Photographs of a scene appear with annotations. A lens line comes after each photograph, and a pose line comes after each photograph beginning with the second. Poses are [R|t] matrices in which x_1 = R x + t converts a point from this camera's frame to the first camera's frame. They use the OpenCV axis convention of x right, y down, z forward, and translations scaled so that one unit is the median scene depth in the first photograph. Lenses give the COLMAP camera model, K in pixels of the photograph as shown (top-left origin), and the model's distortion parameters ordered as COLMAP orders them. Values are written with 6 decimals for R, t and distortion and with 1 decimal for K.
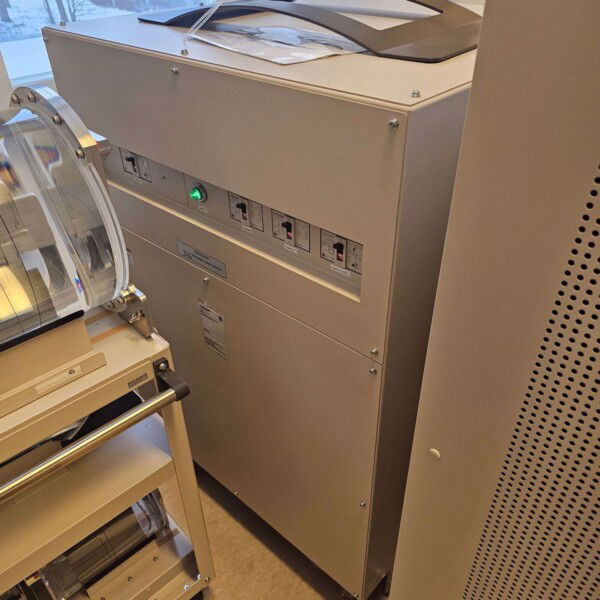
lens RADIAL K [[525.4, 0, 300.0], [0, 525.4, 300.0], [0, 0, 1]] dist [0.072946, -0.057136]
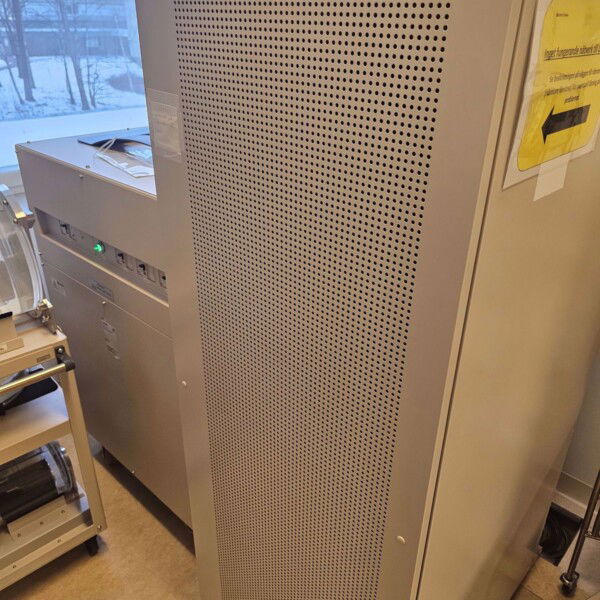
lens RADIAL K [[545.1, 0, 300.0], [0, 545.1, 300.0], [0, 0, 1]] dist [0.065695, -0.012350]
pose [[0.999324, 0.030071, -0.021140, 0.434398], [-0.032694, 0.989997, -0.137249, 0.156682], [0.016801, 0.137847, 0.990311, -0.586632]]
